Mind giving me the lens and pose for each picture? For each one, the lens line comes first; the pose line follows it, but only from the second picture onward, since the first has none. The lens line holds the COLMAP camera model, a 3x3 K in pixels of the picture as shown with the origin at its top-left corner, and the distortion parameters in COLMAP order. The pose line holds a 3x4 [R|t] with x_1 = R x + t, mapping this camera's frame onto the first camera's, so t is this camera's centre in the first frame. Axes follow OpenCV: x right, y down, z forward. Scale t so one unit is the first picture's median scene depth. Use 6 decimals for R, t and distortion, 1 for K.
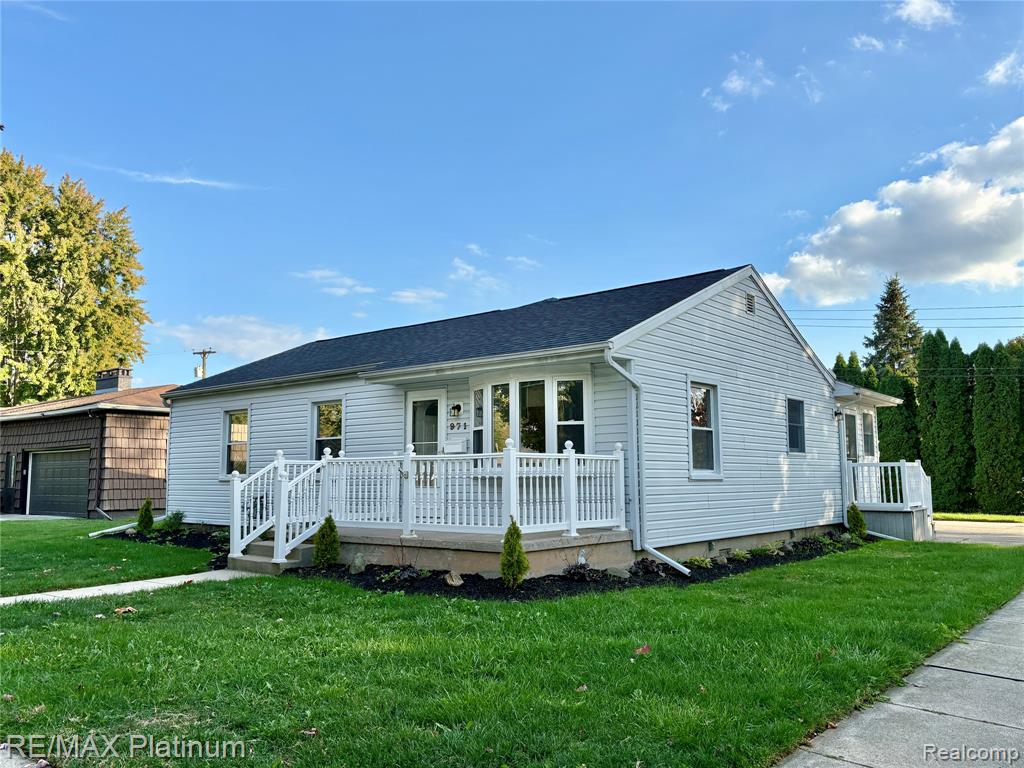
lens RADIAL K [[832.3, 0, 512.0], [0, 832.3, 384.0], [0, 0, 1]] dist [0.053805, -0.005684]
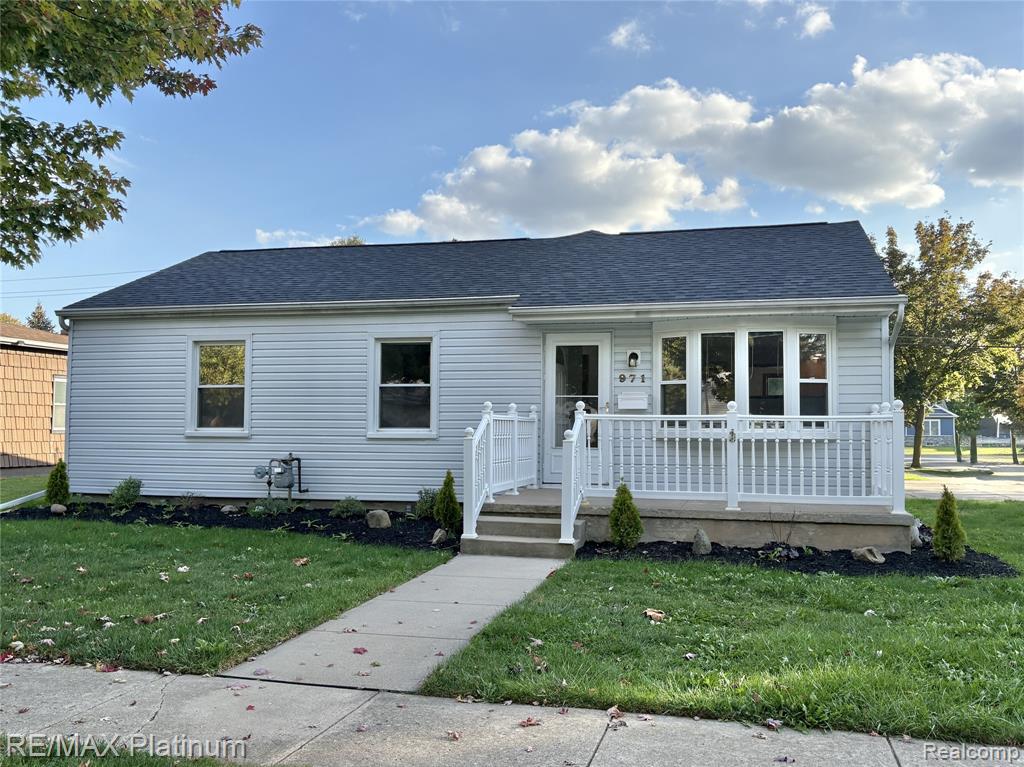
lens RADIAL K [[930.6, 0, 512.0], [0, 930.6, 383.5], [0, 0, 1]] dist [0.004455, 0.000689]
pose [[0.911813, 0.032617, 0.409309, -0.617726], [-0.058648, 0.996965, 0.051205, 0.015957], [-0.406396, -0.070694, 0.910958, 0.195463]]
